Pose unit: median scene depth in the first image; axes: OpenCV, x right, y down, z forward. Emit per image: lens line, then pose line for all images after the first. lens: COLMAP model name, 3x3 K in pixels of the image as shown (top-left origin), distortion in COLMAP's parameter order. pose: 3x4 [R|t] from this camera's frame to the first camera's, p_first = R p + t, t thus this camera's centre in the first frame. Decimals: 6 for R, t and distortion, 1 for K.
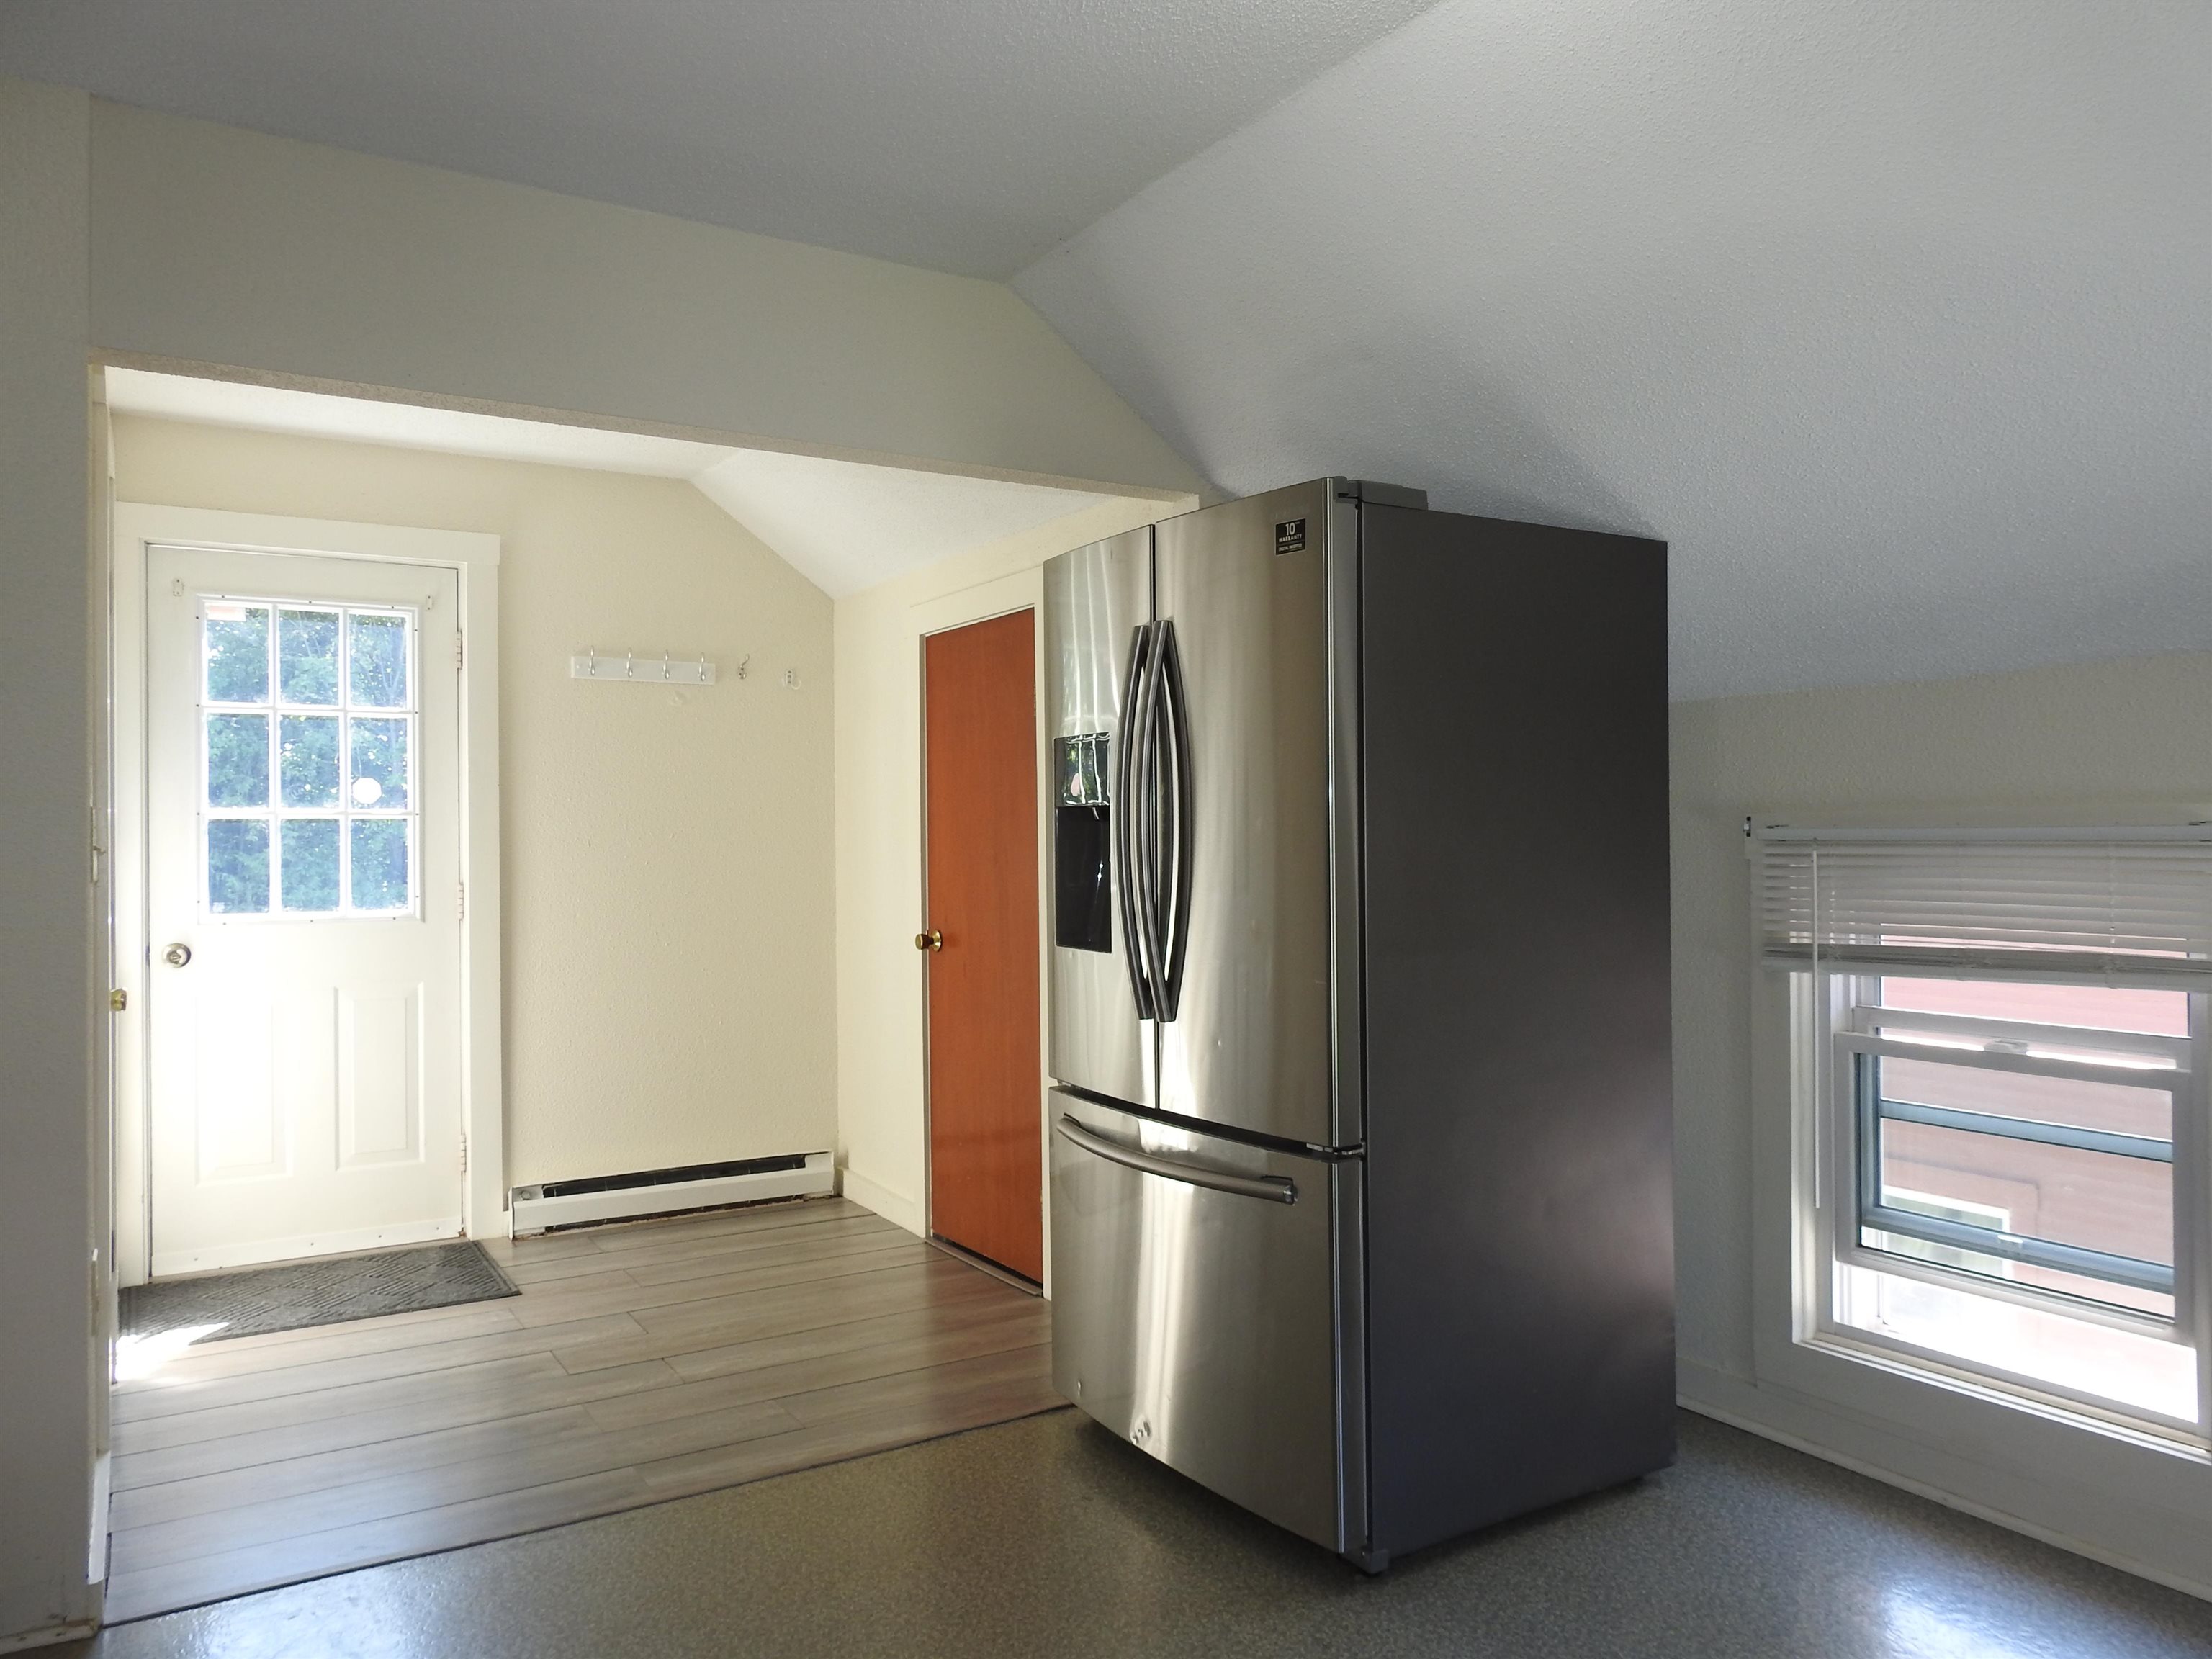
lens RADIAL K [[1574.7, 0, 1111.0], [0, 1574.7, 836.0], [0, 0, 1]] dist [0.008894, 0.010002]
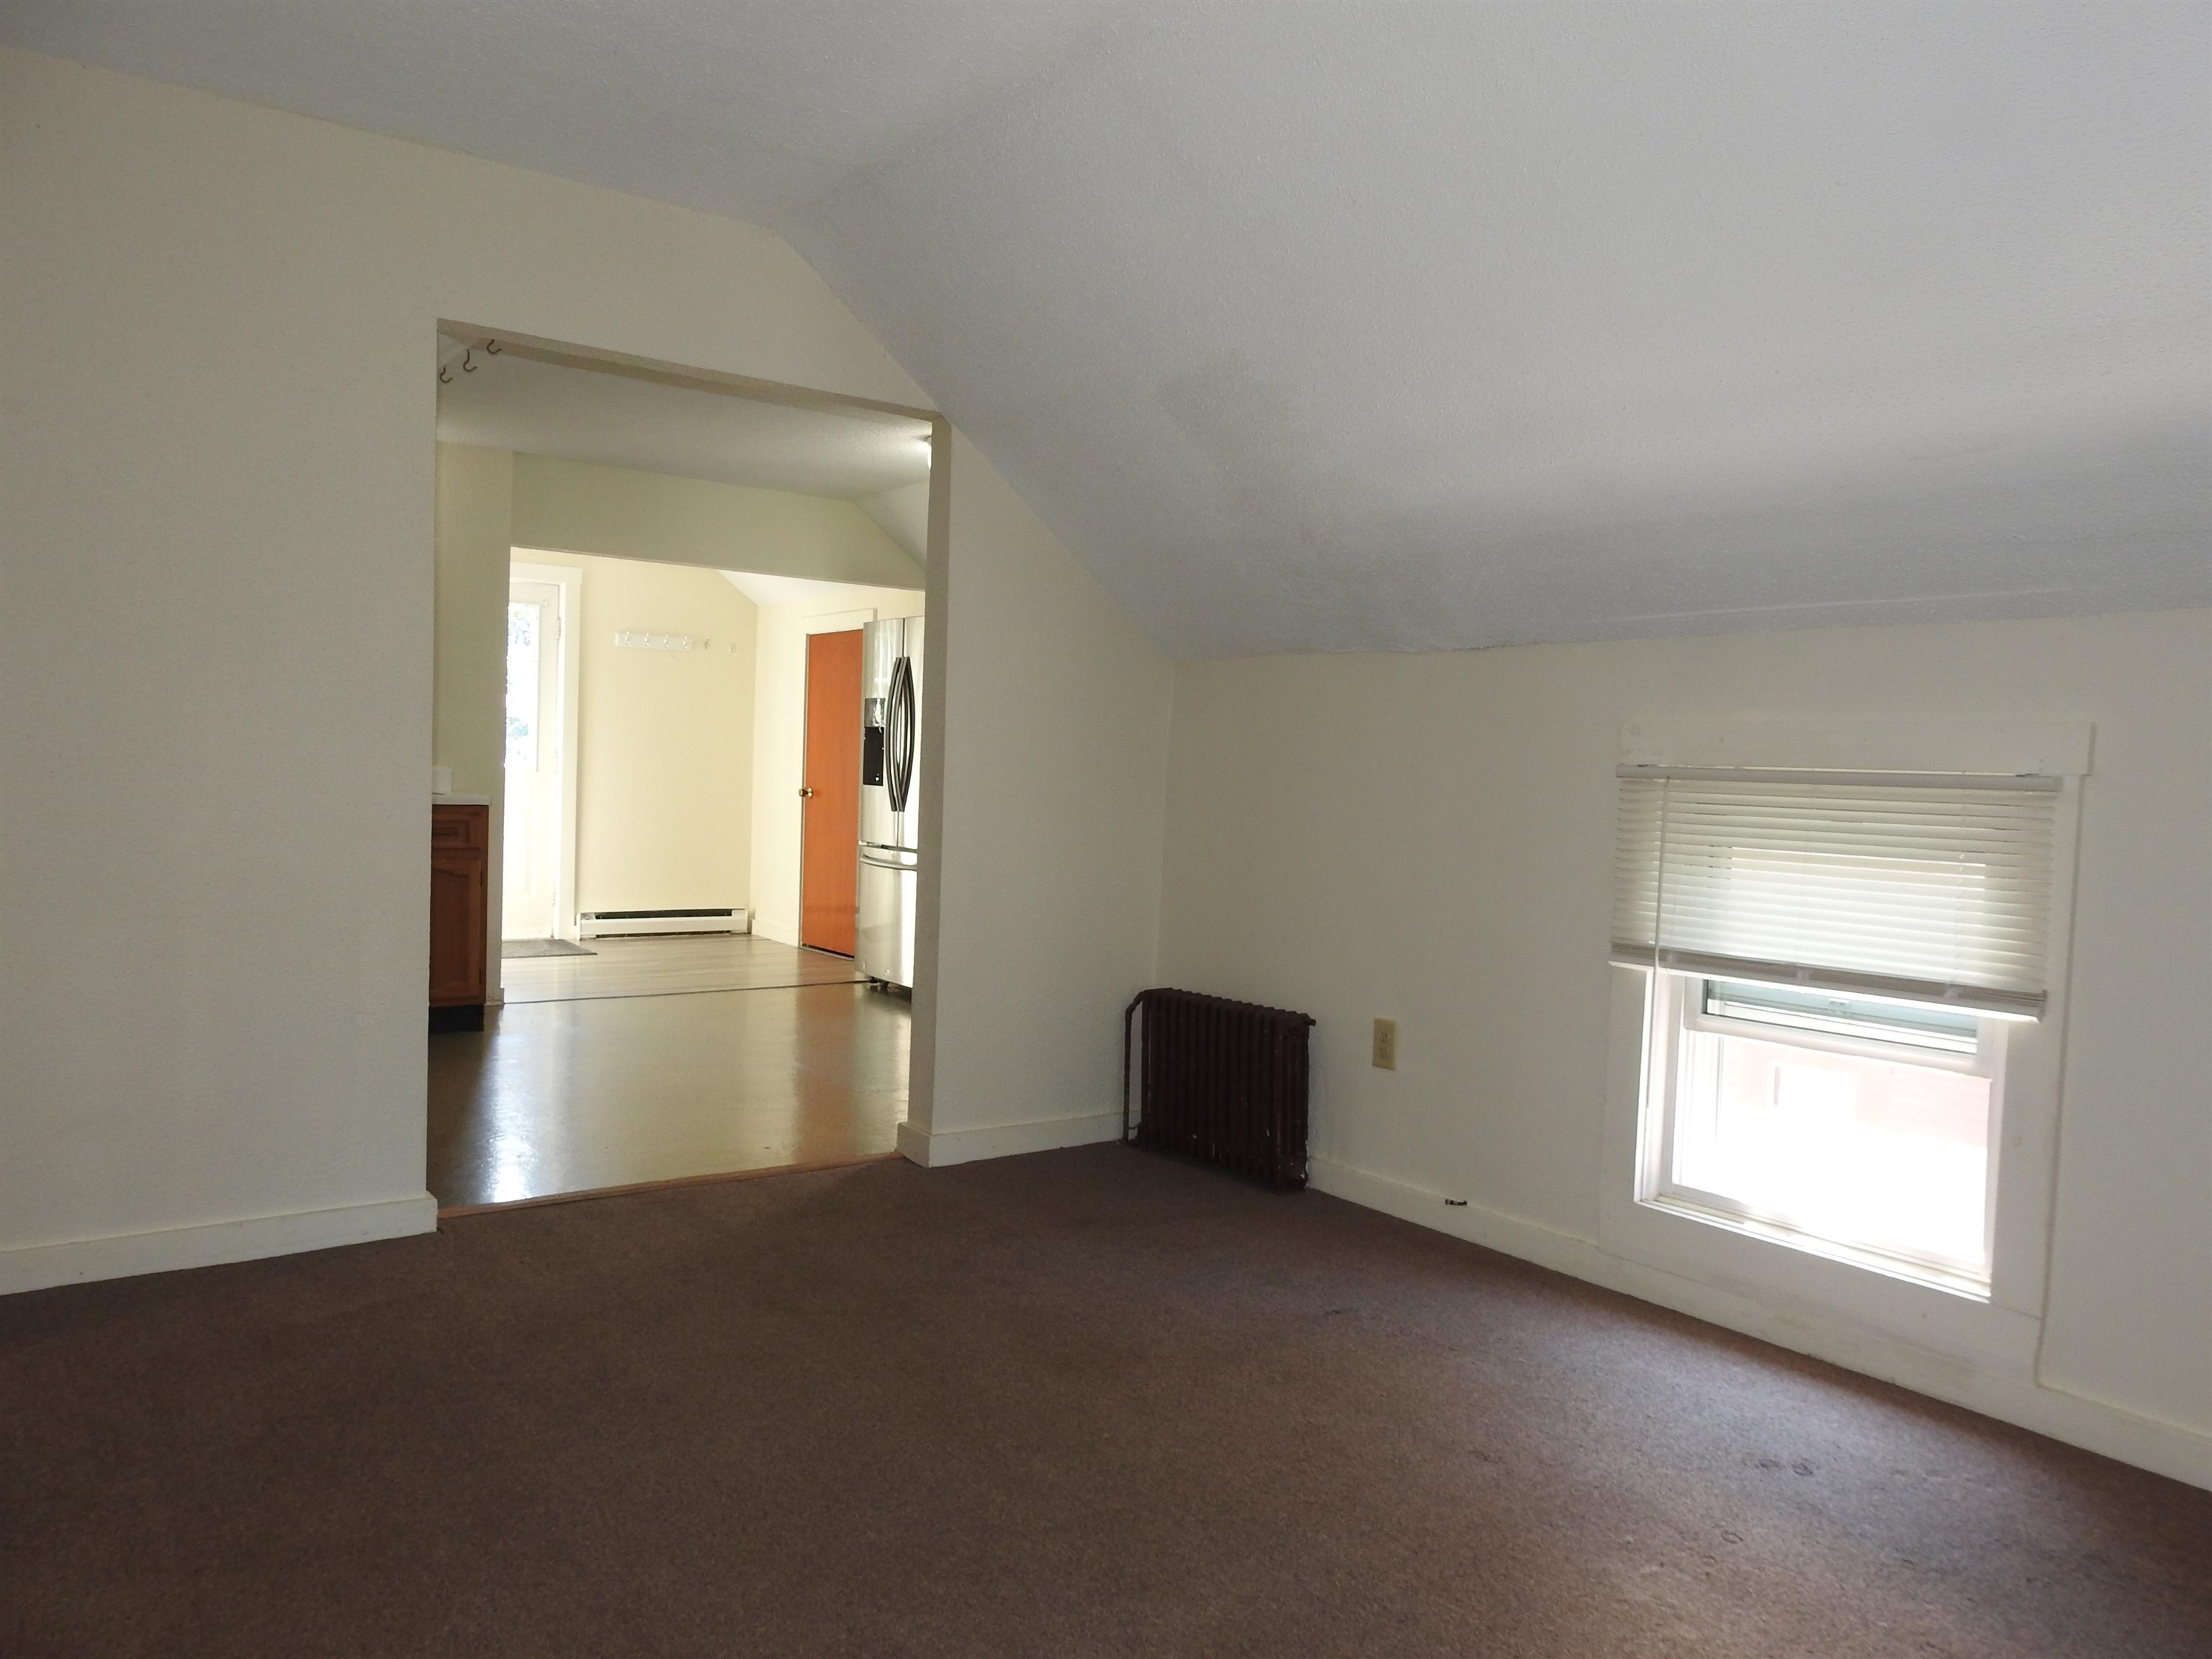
lens RADIAL K [[1574.7, 0, 1104.3], [0, 1574.7, 817.3], [0, 0, 1]] dist [0.008894, 0.010002]
pose [[0.995864, 0.040599, 0.081277, 0.092495], [-0.043492, 0.998470, 0.034152, 0.014529], [-0.079766, -0.037545, 0.996106, -0.940912]]
